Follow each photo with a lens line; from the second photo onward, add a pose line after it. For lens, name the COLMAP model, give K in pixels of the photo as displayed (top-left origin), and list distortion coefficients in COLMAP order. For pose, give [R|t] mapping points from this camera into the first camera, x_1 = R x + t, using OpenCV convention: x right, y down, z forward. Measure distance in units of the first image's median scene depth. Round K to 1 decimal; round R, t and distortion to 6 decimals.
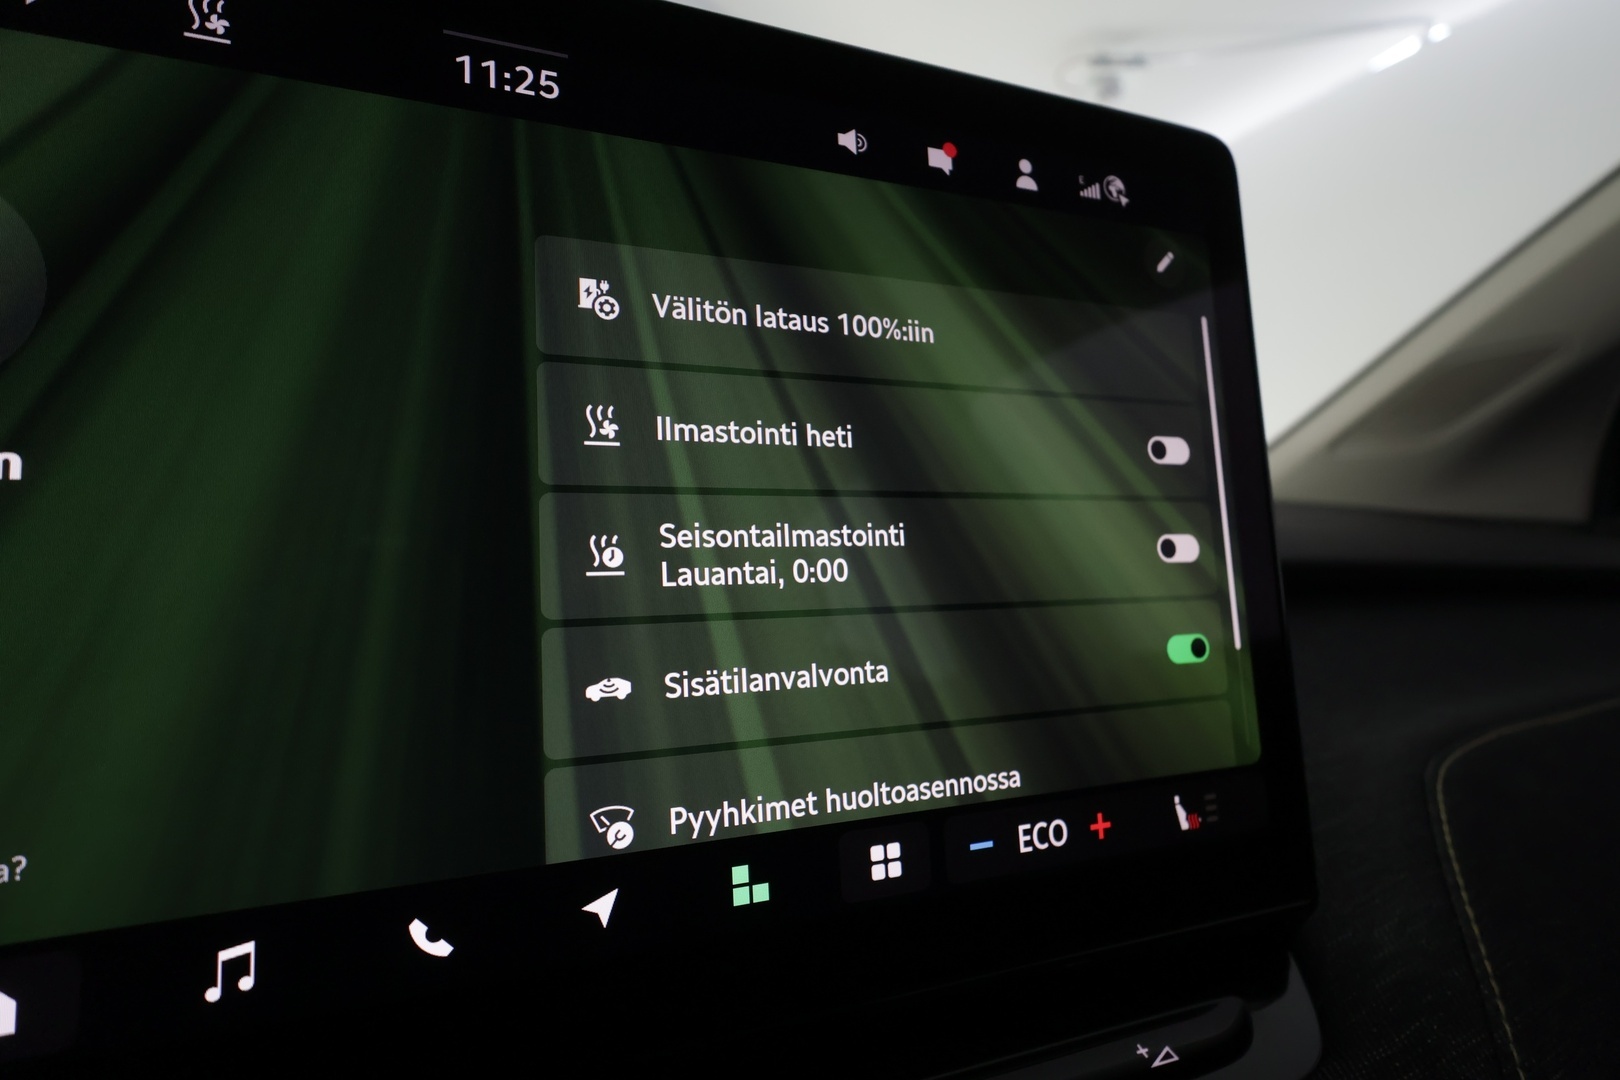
lens RADIAL K [[881.2, 0, 793.2], [0, 881.2, 541.1], [0, 0, 1]] dist [0.004814, -0.000522]
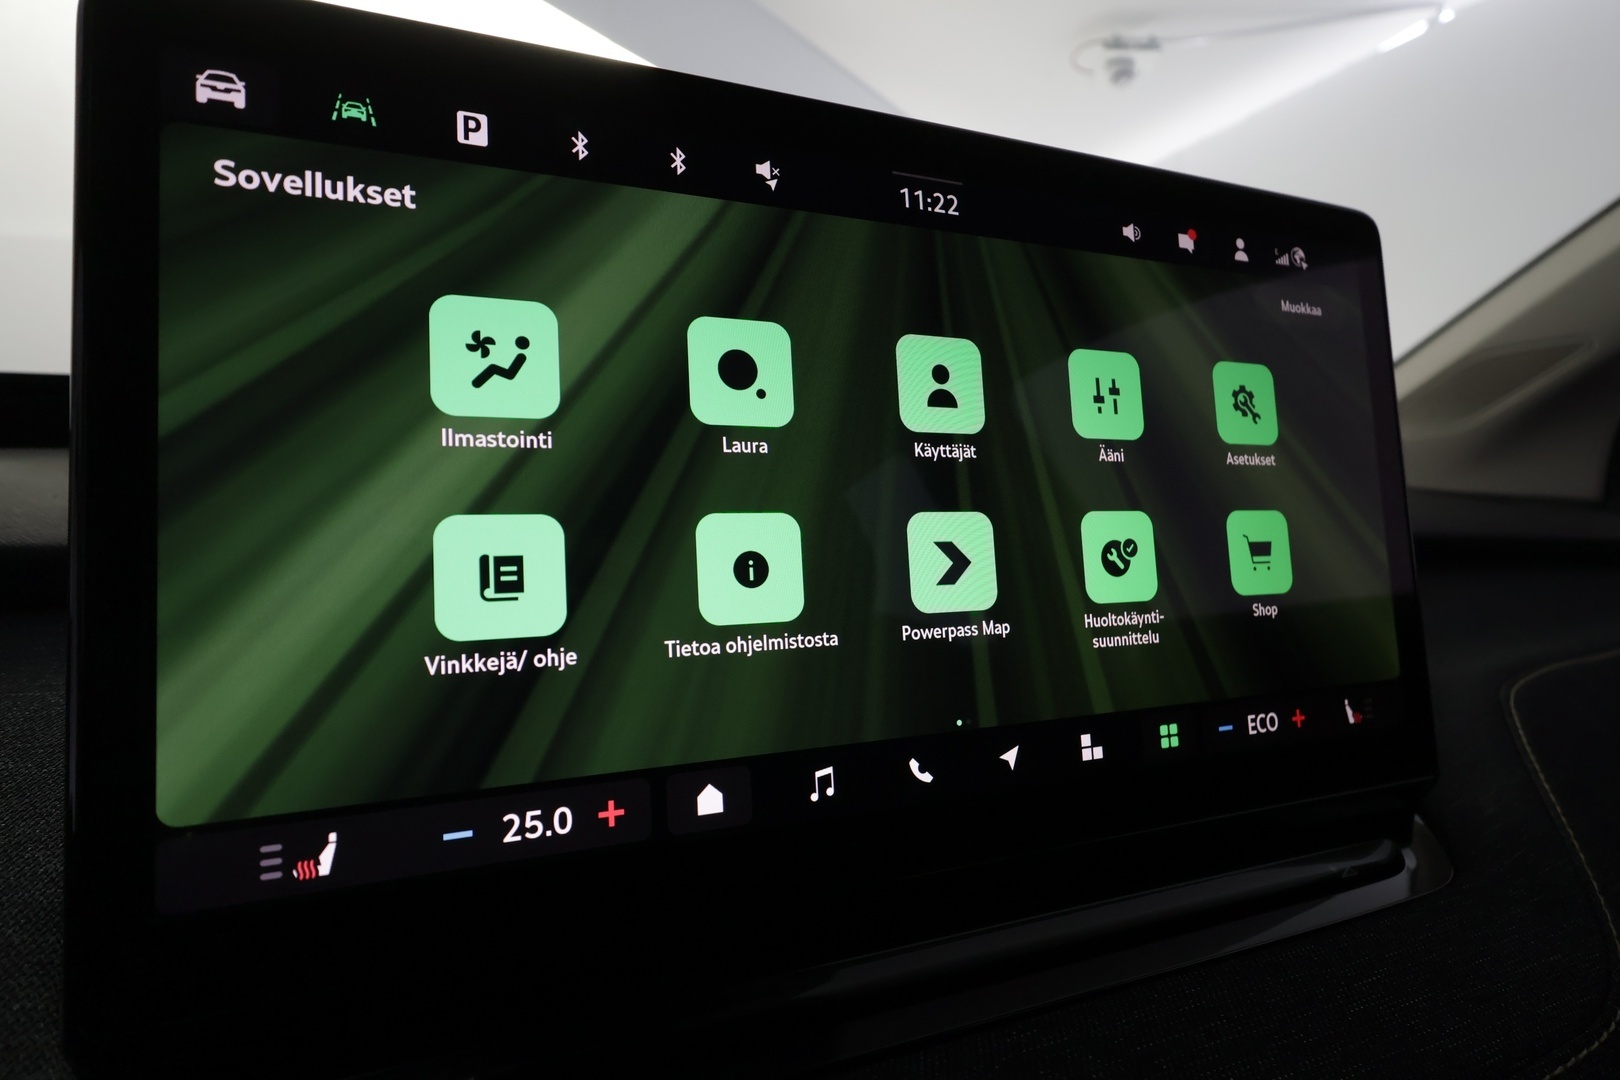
lens RADIAL K [[880.2, 0, 791.2], [0, 880.2, 538.6], [0, 0, 1]] dist [0.001560, 0.001090]
pose [[0.999983, 0.000846, 0.005683, -0.487815], [-0.000991, 0.999674, 0.025508, -0.001508], [-0.005660, -0.025513, 0.999658, -0.414477]]
